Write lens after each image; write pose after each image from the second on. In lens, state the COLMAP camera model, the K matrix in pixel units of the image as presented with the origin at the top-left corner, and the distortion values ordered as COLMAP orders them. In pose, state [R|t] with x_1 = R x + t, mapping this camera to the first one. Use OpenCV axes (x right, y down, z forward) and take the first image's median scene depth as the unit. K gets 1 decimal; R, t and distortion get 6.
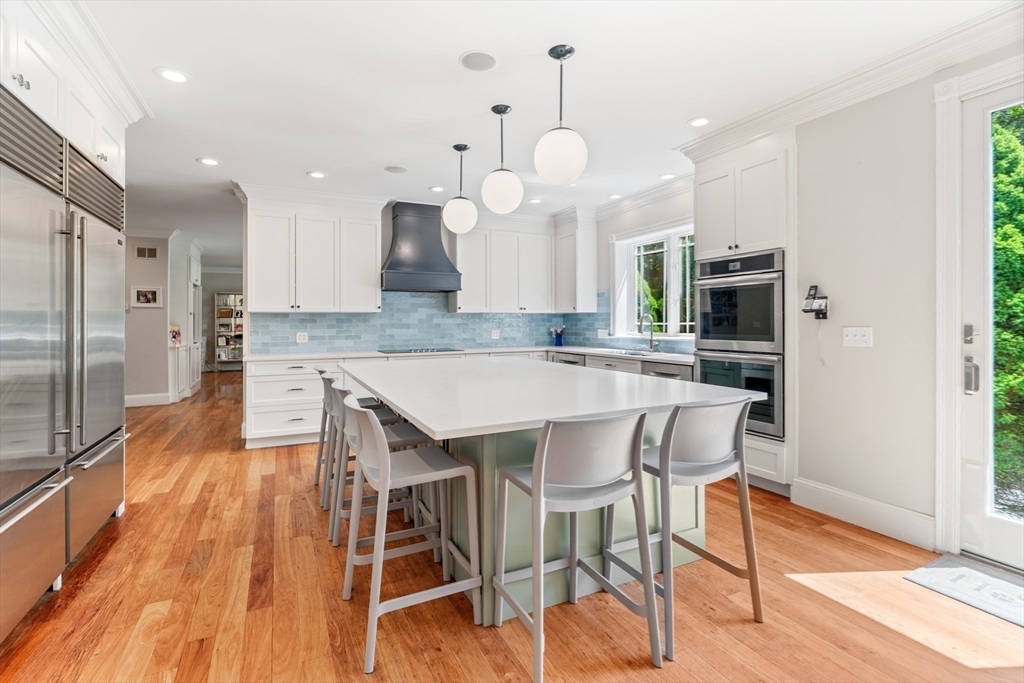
lens RADIAL K [[462.0, 0, 511.4], [0, 462.0, 324.1], [0, 0, 1]] dist [0.000699, 0.000456]
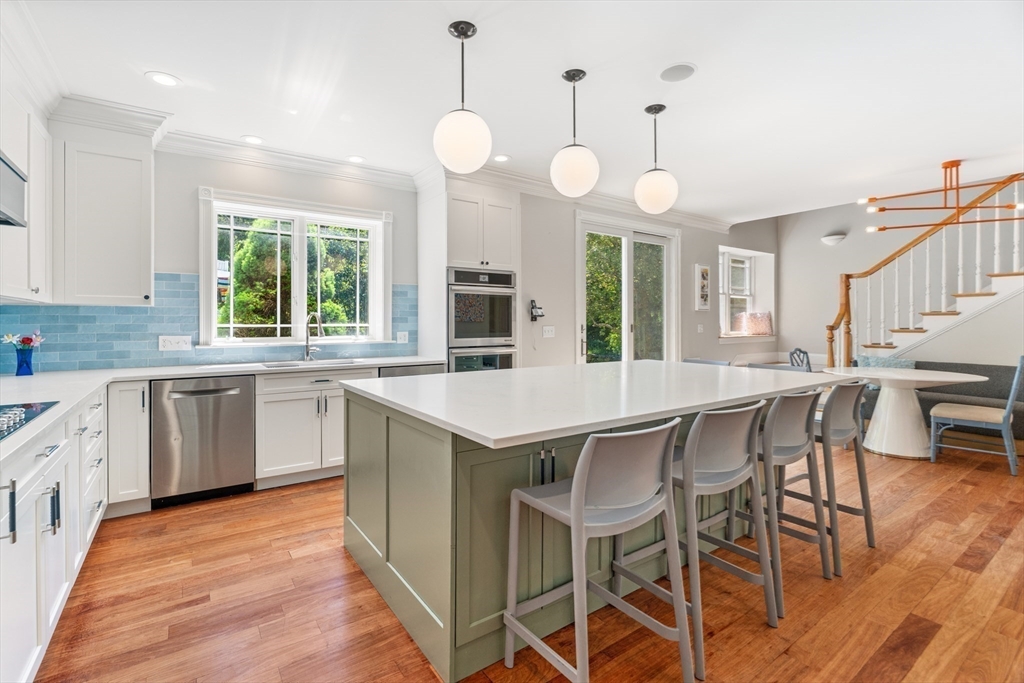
lens RADIAL K [[462.0, 0, 511.4], [0, 462.0, 324.1], [0, 0, 1]] dist [0.000699, 0.000456]
pose [[-0.153895, 0.005837, 0.988070, -0.772719], [0.007658, 0.999960, -0.004715, 0.005132], [-0.988057, 0.006841, -0.153934, 1.131105]]
